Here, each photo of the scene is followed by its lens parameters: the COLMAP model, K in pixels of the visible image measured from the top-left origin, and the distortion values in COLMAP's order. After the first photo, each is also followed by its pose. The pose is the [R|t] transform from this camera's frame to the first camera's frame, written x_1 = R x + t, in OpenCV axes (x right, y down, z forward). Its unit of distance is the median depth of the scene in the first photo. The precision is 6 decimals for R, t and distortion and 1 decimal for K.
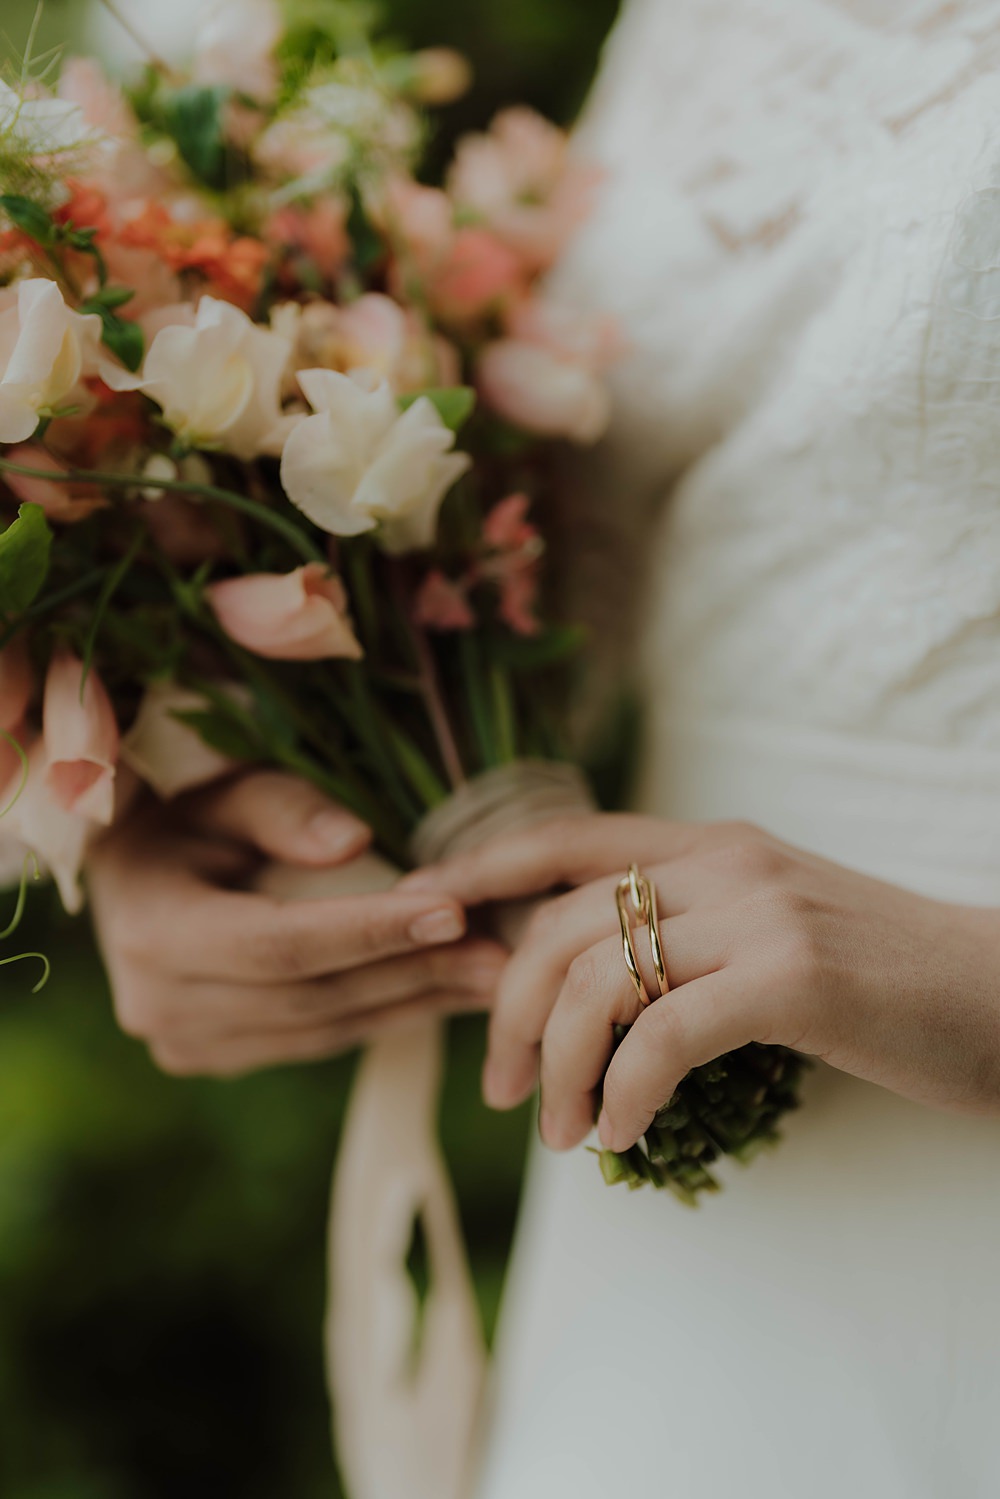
lens RADIAL K [[2117.3, 0, 498.3], [0, 2117.3, 772.6], [0, 0, 1]] dist [0.006909, 0.063984]
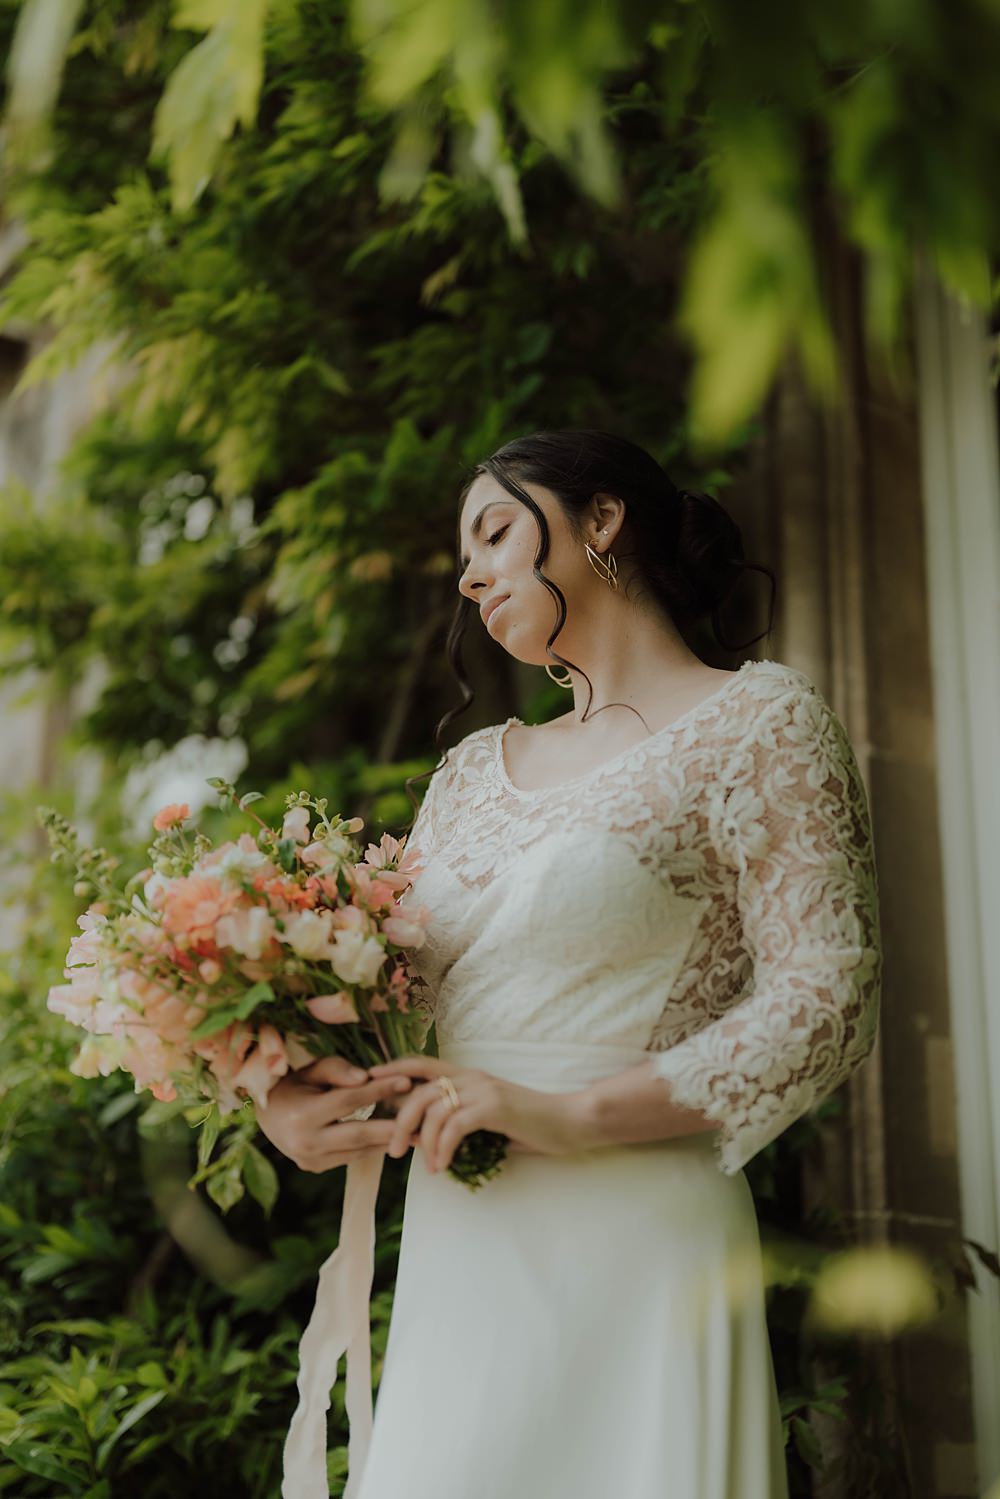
lens RADIAL K [[2117.3, 0, 498.3], [0, 2117.3, 772.6], [0, 0, 1]] dist [0.006909, 0.063984]
pose [[0.989612, -0.036474, 0.139059, -0.273879], [0.067936, 0.971111, -0.228752, 0.312519], [-0.126698, 0.235823, 0.963502, -2.088083]]
